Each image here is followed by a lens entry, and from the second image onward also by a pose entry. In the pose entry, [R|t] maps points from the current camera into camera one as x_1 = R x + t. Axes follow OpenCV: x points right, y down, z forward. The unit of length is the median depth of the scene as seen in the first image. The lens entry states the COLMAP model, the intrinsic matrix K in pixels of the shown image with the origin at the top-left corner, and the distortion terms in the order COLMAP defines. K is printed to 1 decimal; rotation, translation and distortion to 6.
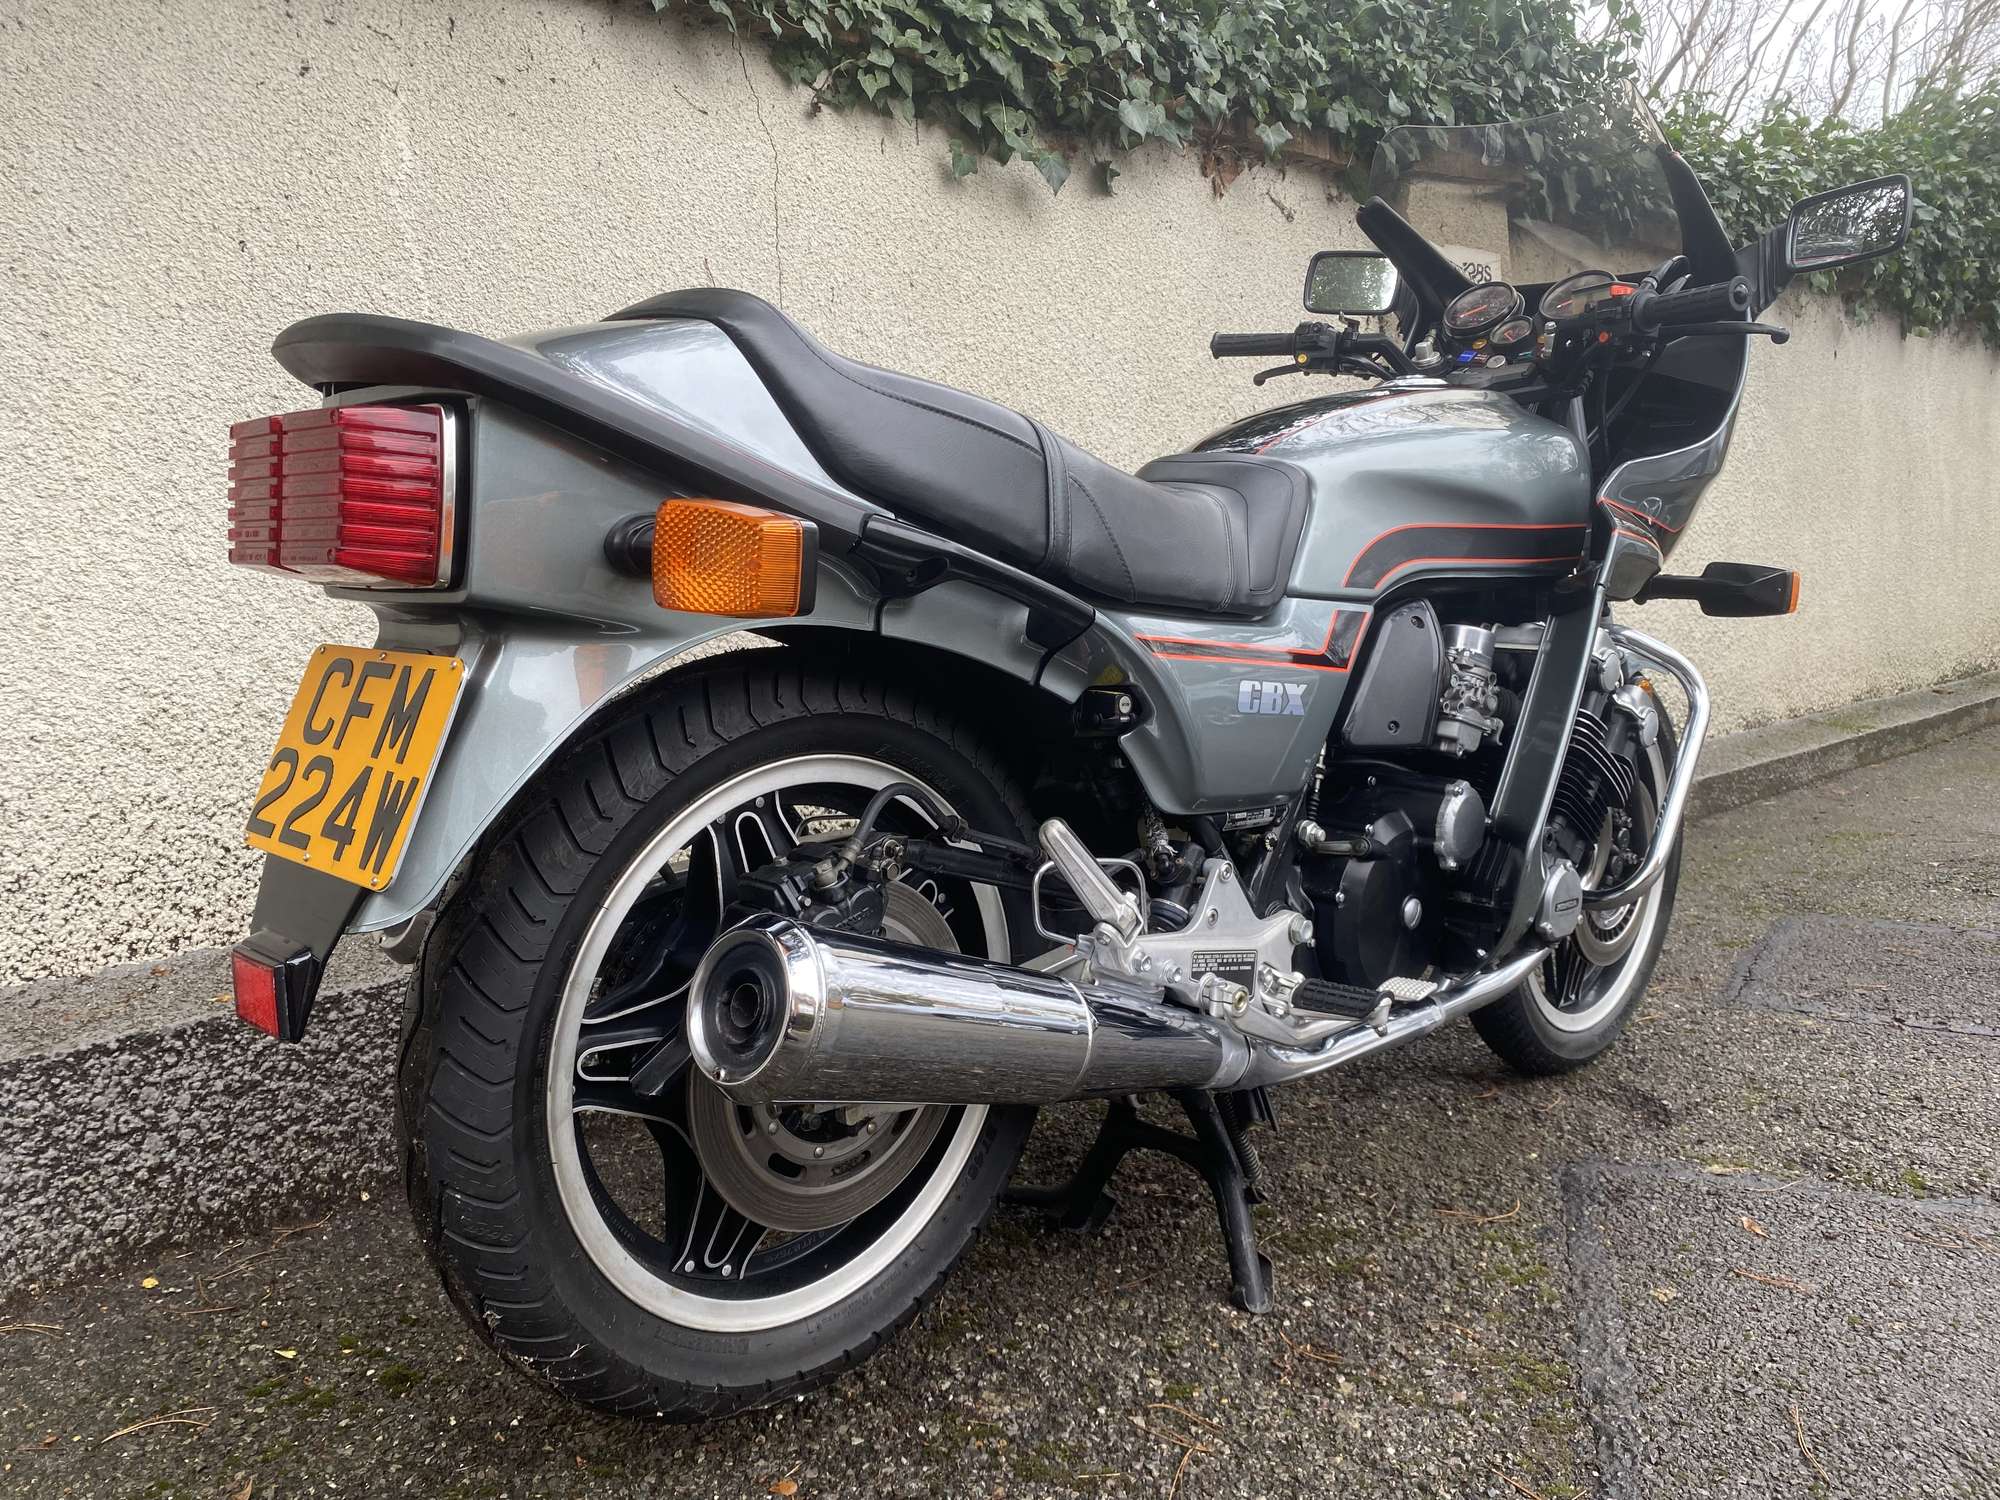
lens RADIAL K [[1550.9, 0, 993.6], [0, 1550.9, 756.2], [0, 0, 1]] dist [0.007131, -0.005733]
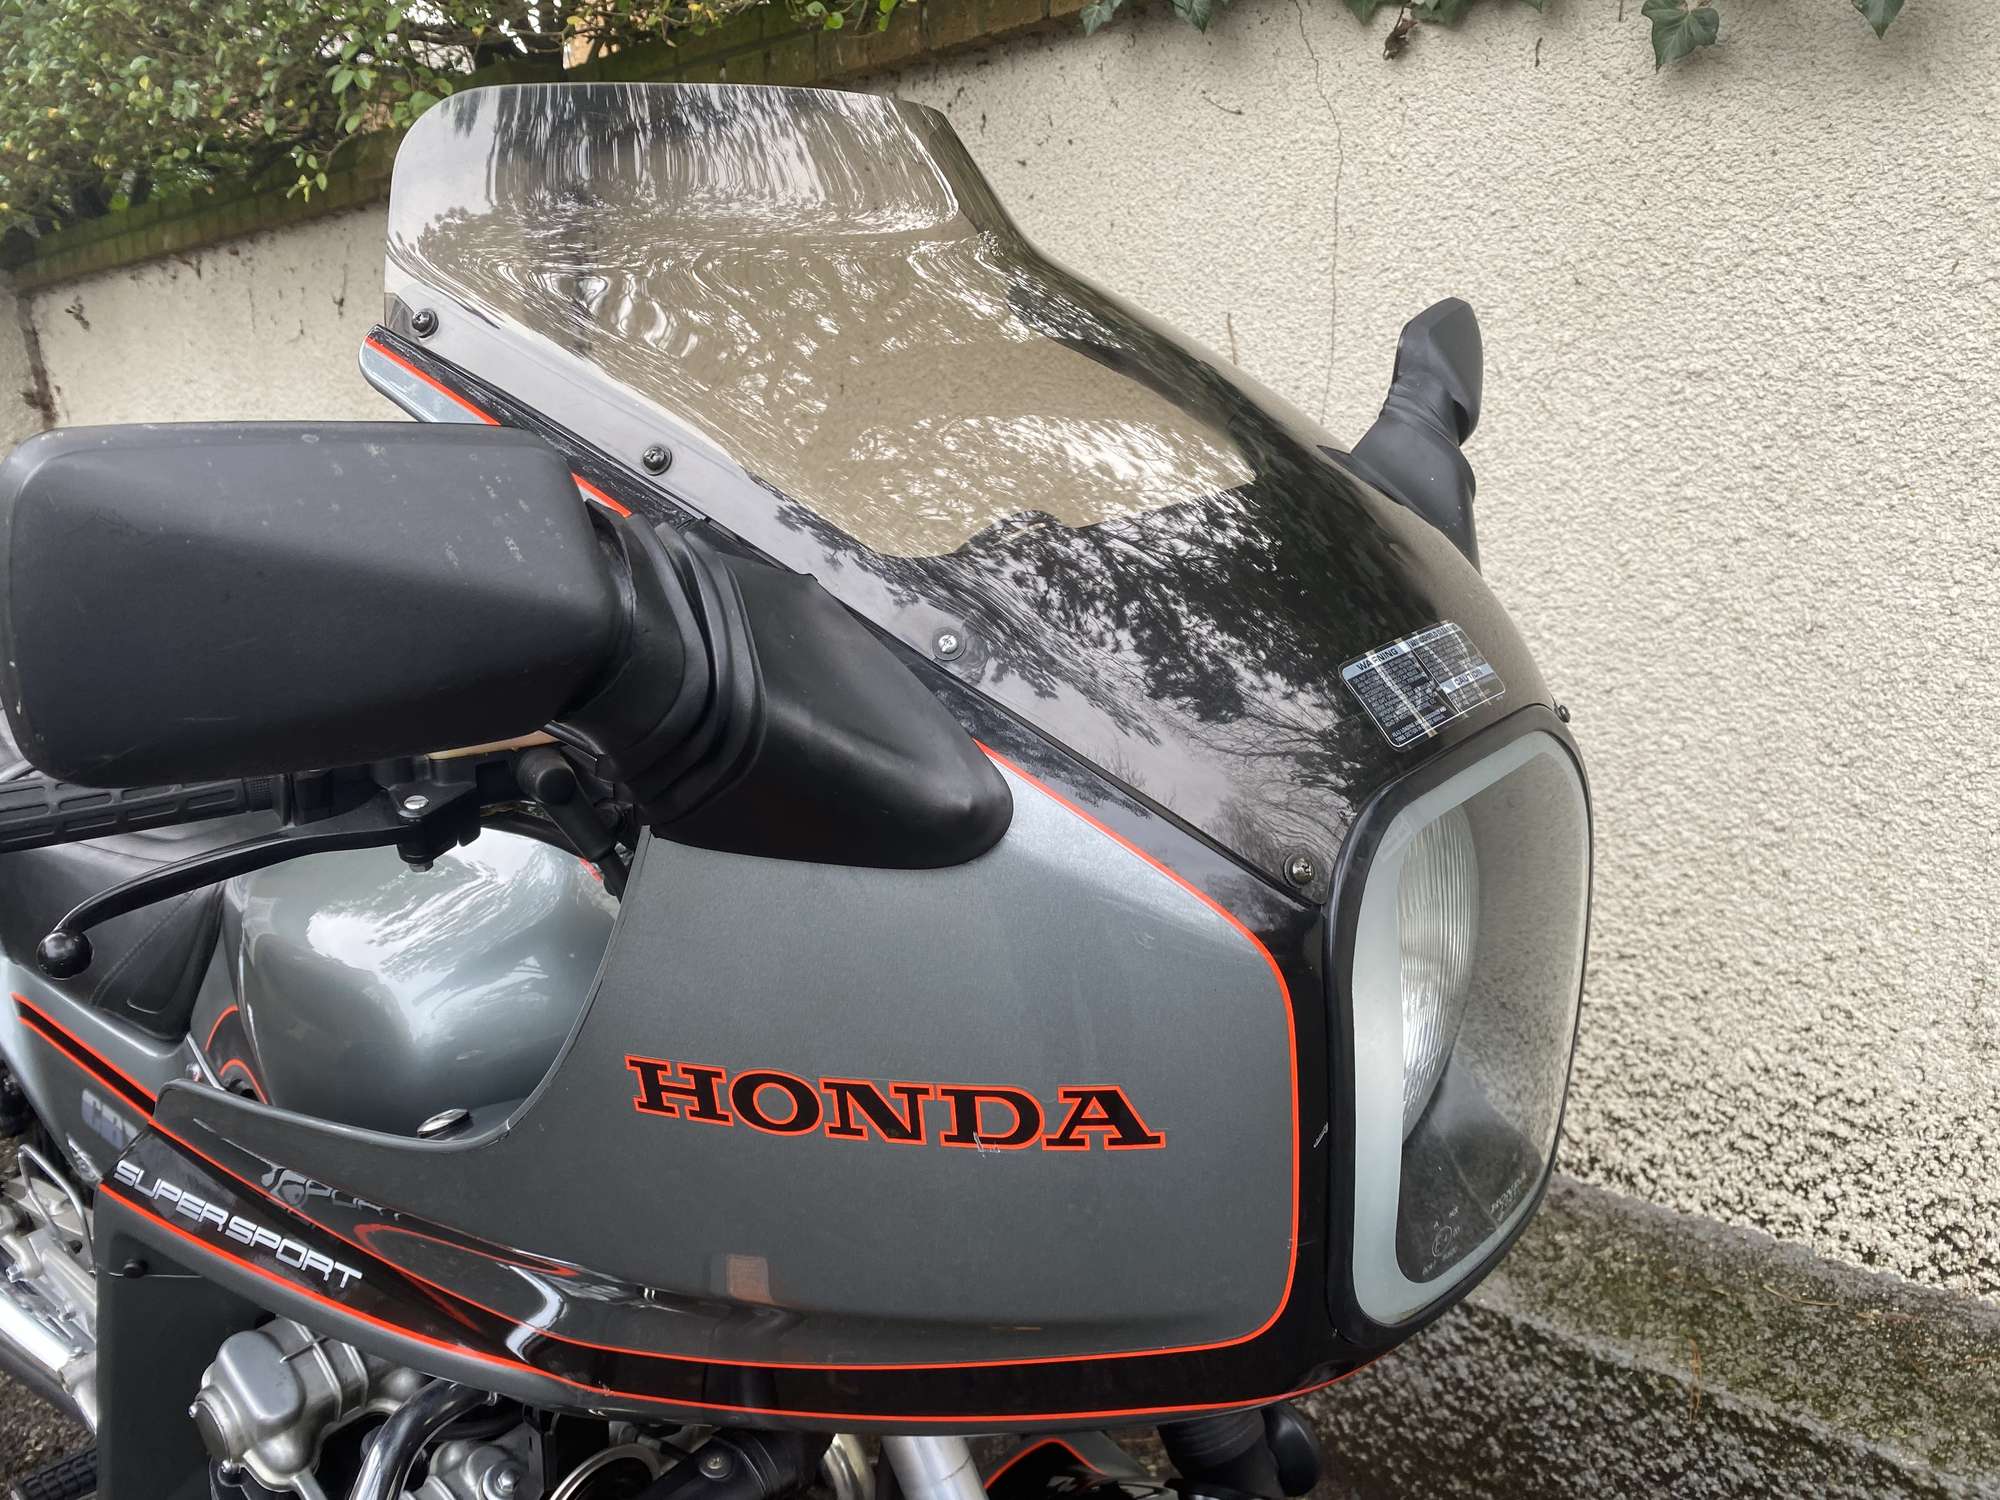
lens RADIAL K [[1550.9, 0, 997.2], [0, 1550.9, 742.1], [0, 0, 1]] dist [0.007131, -0.005733]
pose [[0.078363, 0.247755, -0.965648, 0.867397], [-0.075773, 0.967305, 0.242031, -0.426597], [0.994041, 0.054203, 0.094574, 1.205267]]
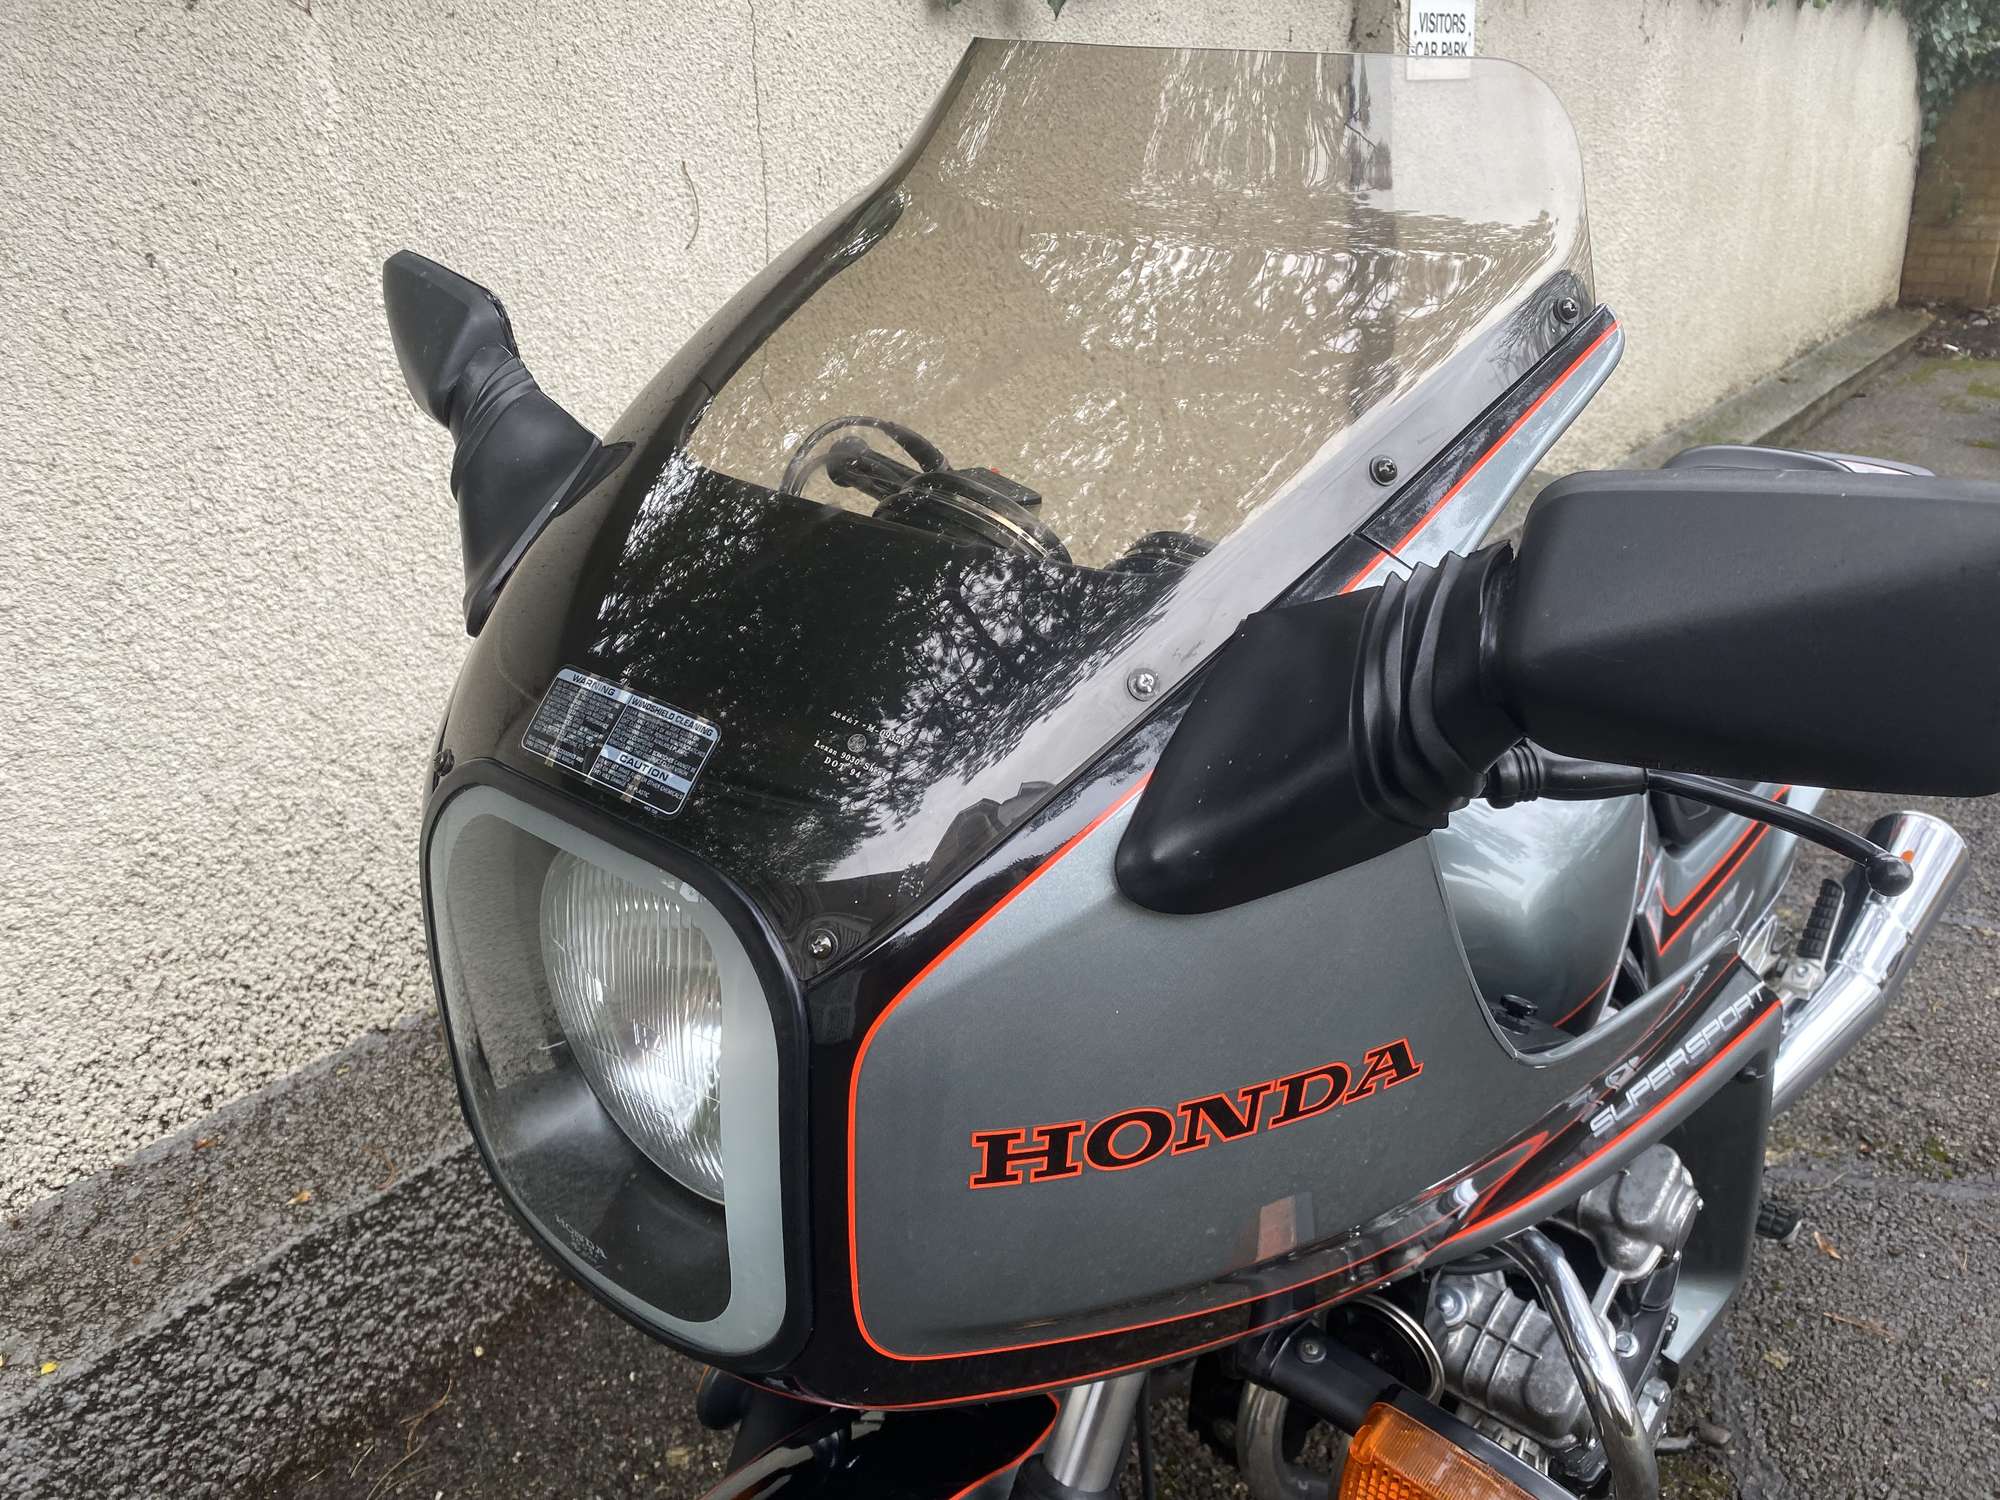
lens RADIAL K [[1550.9, 0, 1004.3], [0, 1550.9, 742.9], [0, 0, 1]] dist [0.007131, -0.005733]
pose [[0.988213, -0.055924, 0.142502, -0.221272], [0.016145, 0.963766, 0.266262, -0.349881], [-0.152229, -0.260822, 0.953309, 0.160056]]
